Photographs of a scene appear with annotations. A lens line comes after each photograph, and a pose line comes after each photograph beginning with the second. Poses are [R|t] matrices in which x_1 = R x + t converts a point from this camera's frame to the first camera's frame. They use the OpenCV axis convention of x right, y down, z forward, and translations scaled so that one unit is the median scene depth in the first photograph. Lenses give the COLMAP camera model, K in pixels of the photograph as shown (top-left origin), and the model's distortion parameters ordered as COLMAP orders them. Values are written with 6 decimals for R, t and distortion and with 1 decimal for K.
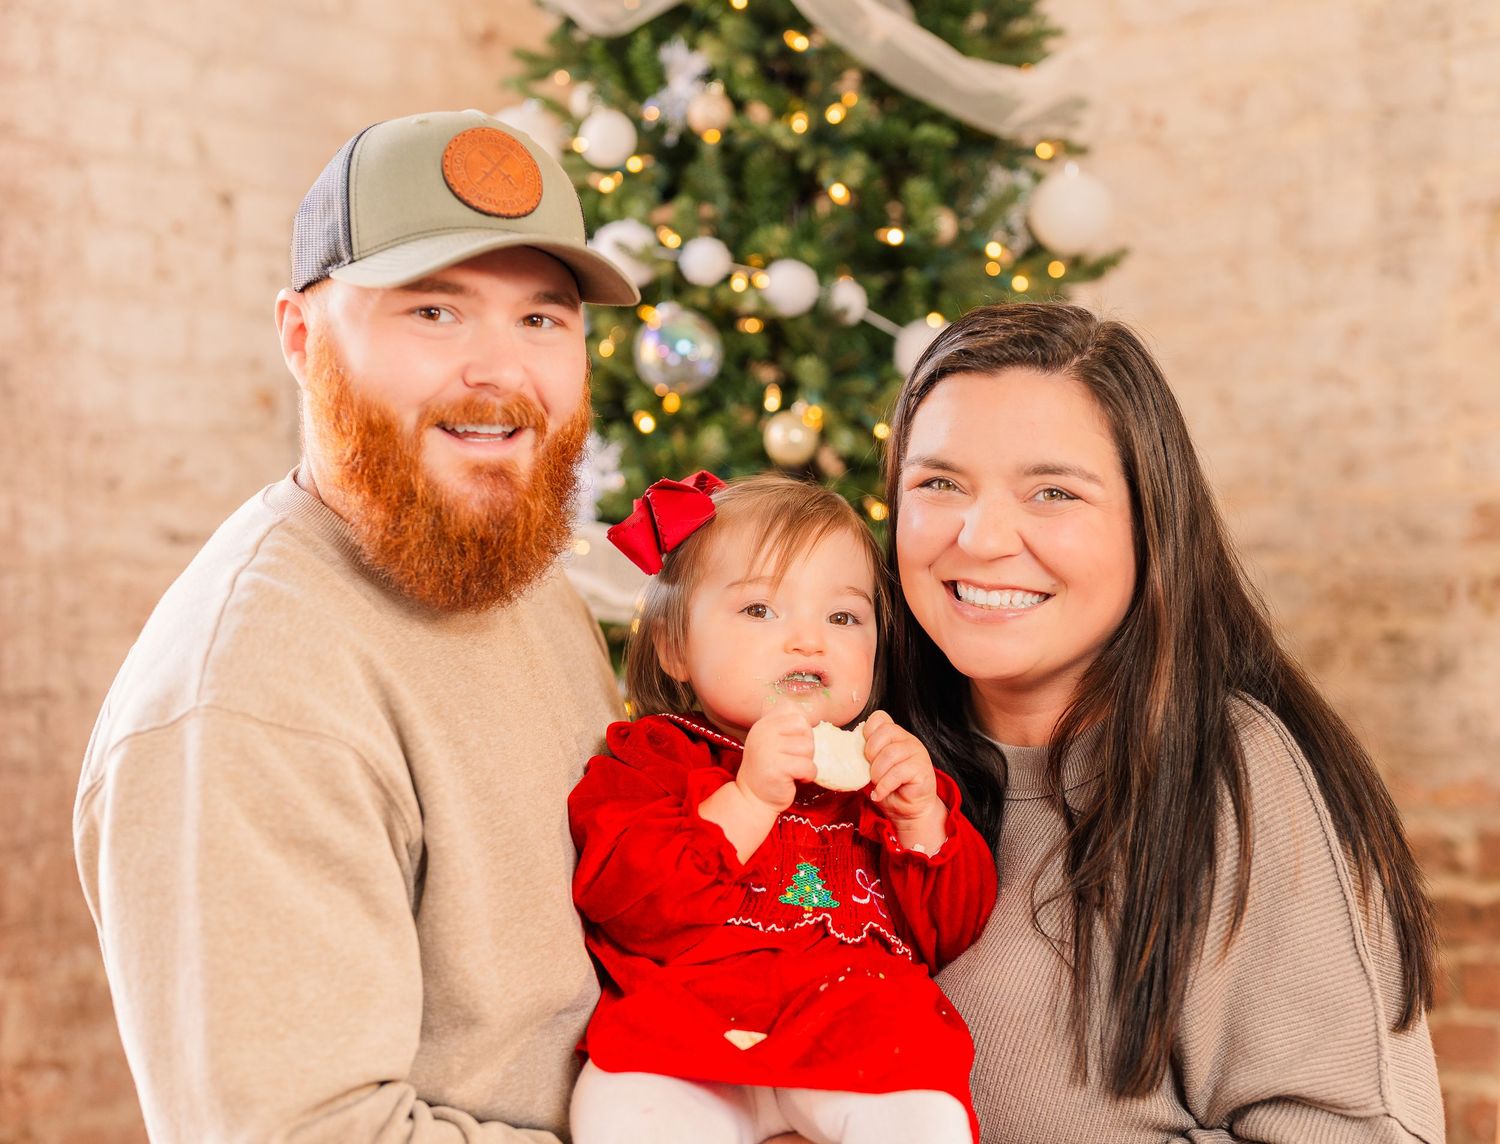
lens RADIAL K [[3470.8, 0, 750.4], [0, 3470.8, 571.9], [0, 0, 1]] dist [-0.020471, 0.000000]
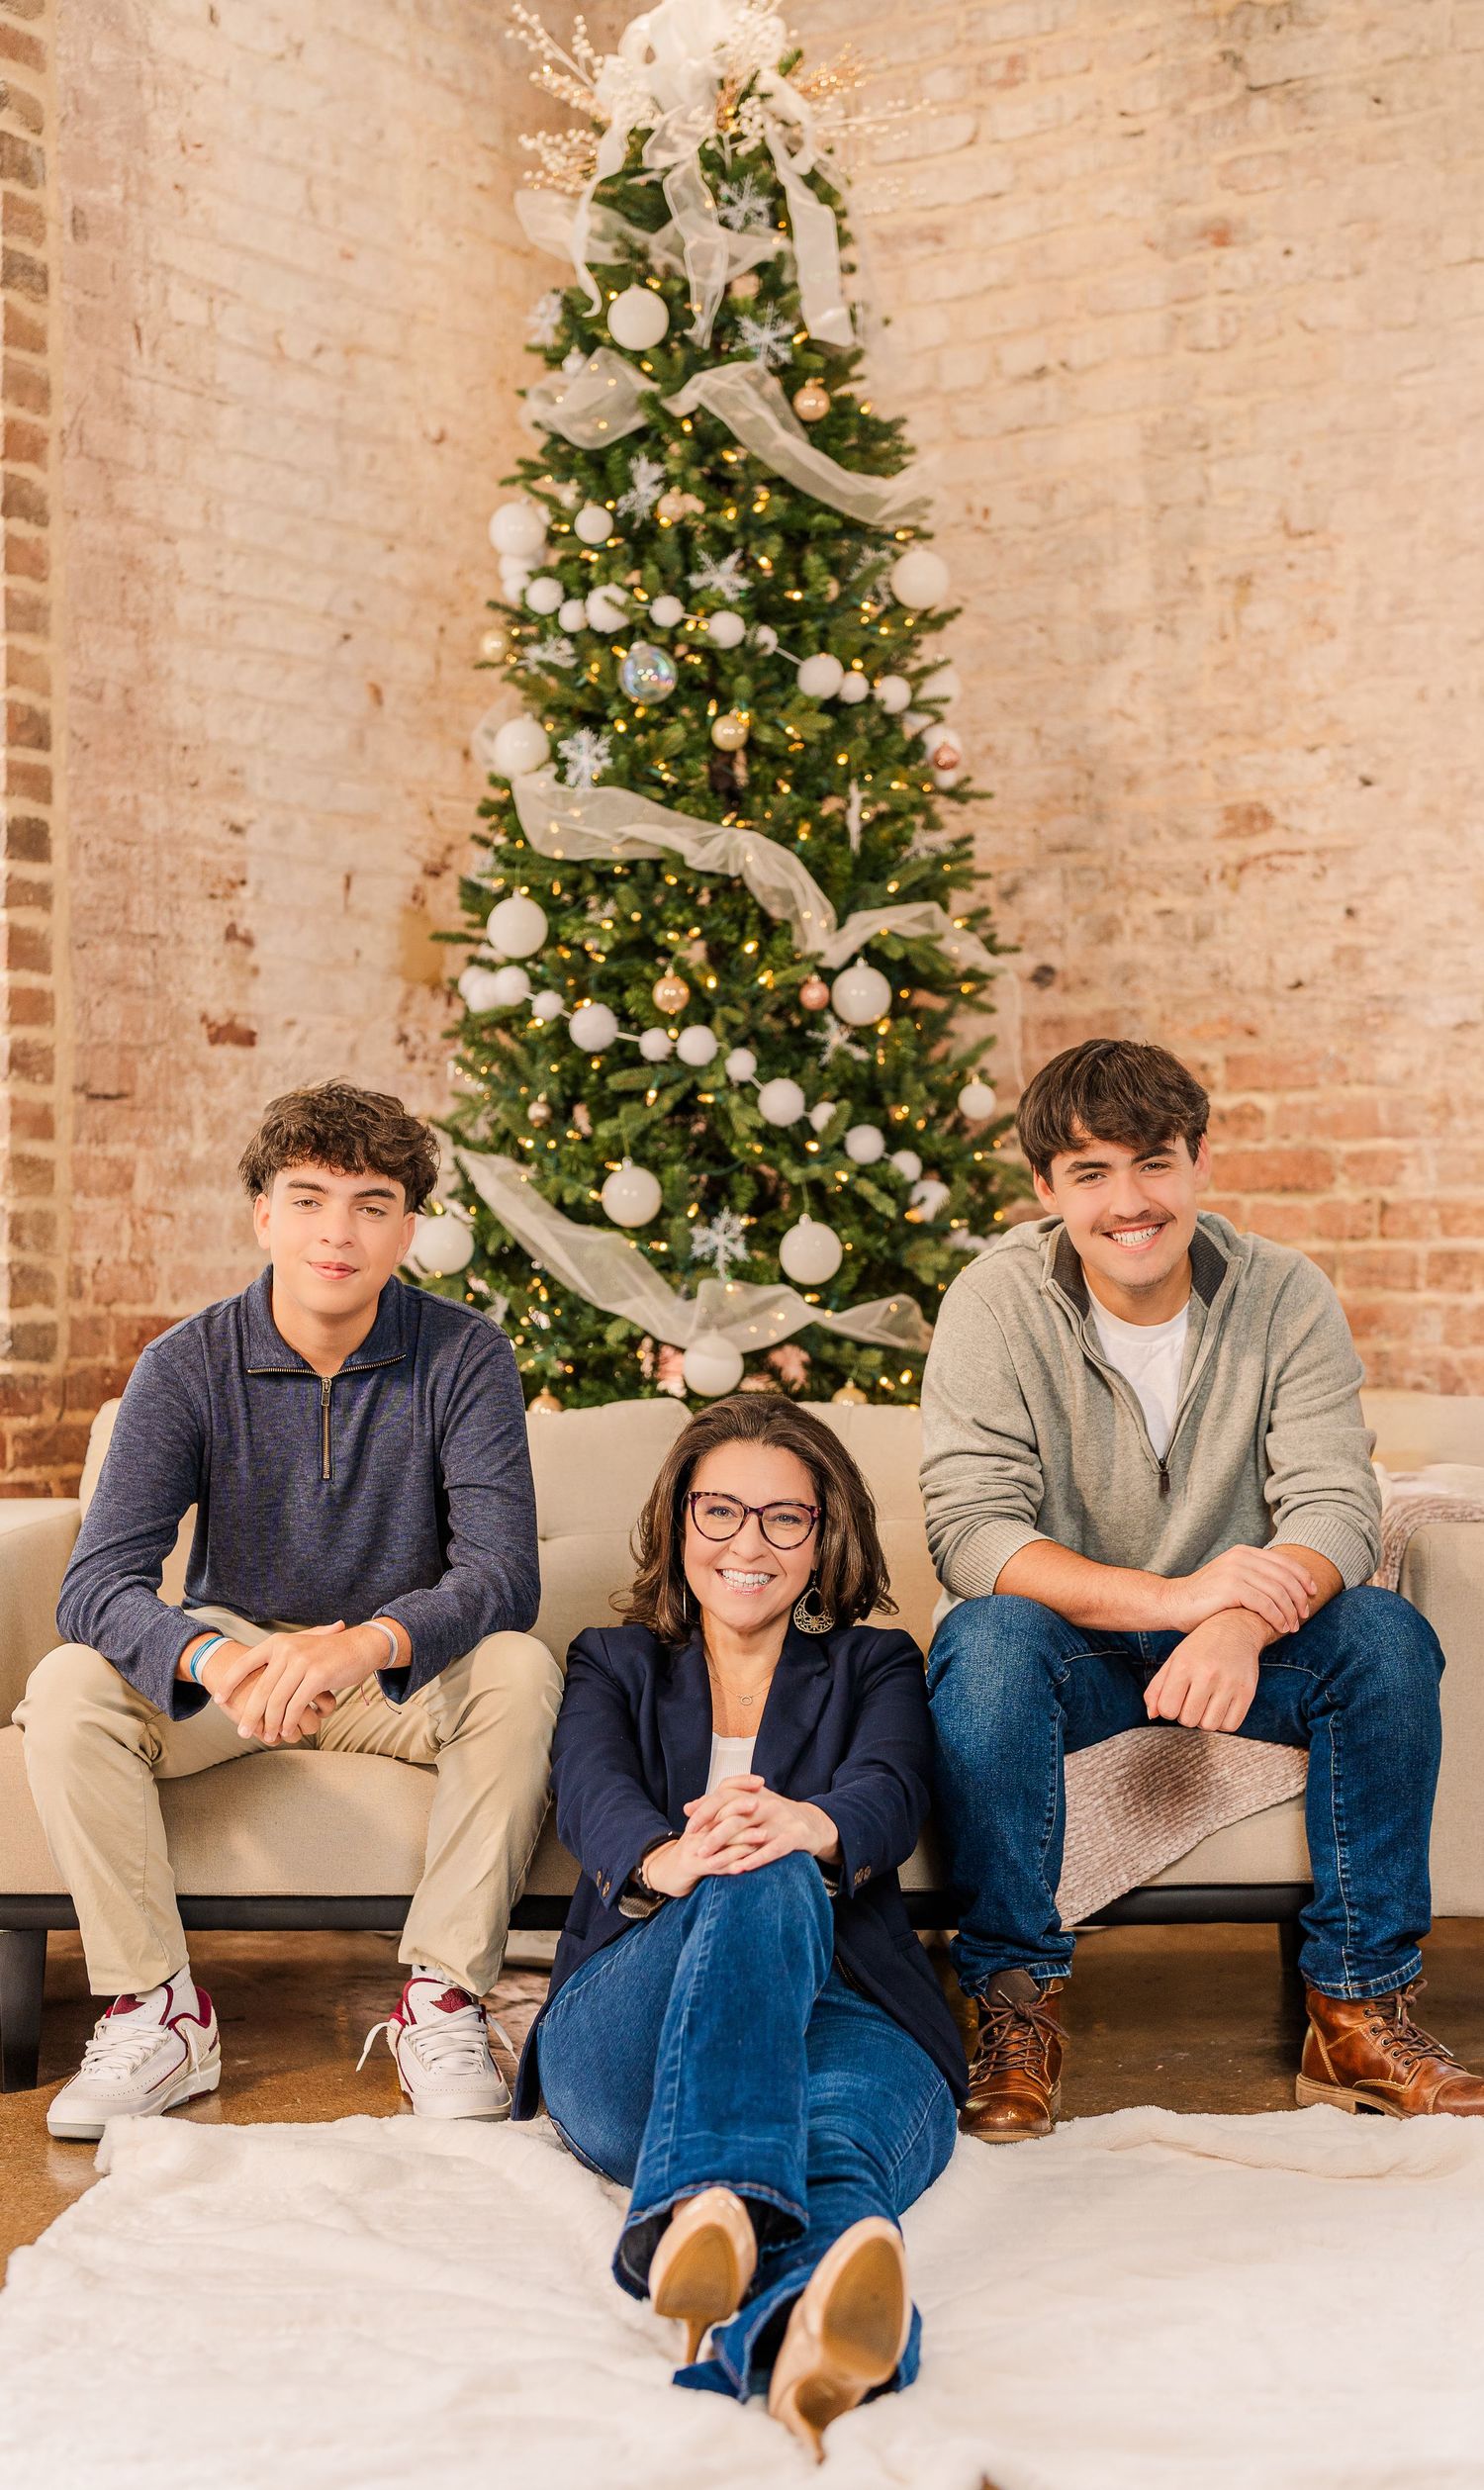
lens RADIAL K [[4423.7, 0, 740.1], [0, 4423.7, 1244.4], [0, 0, 1]] dist [-0.017698, 0.000000]
pose [[0.998442, -0.001534, 0.055780, -0.080506], [-0.000601, 0.999269, 0.038236, 0.096555], [-0.055798, -0.038210, 0.997711, -0.789065]]
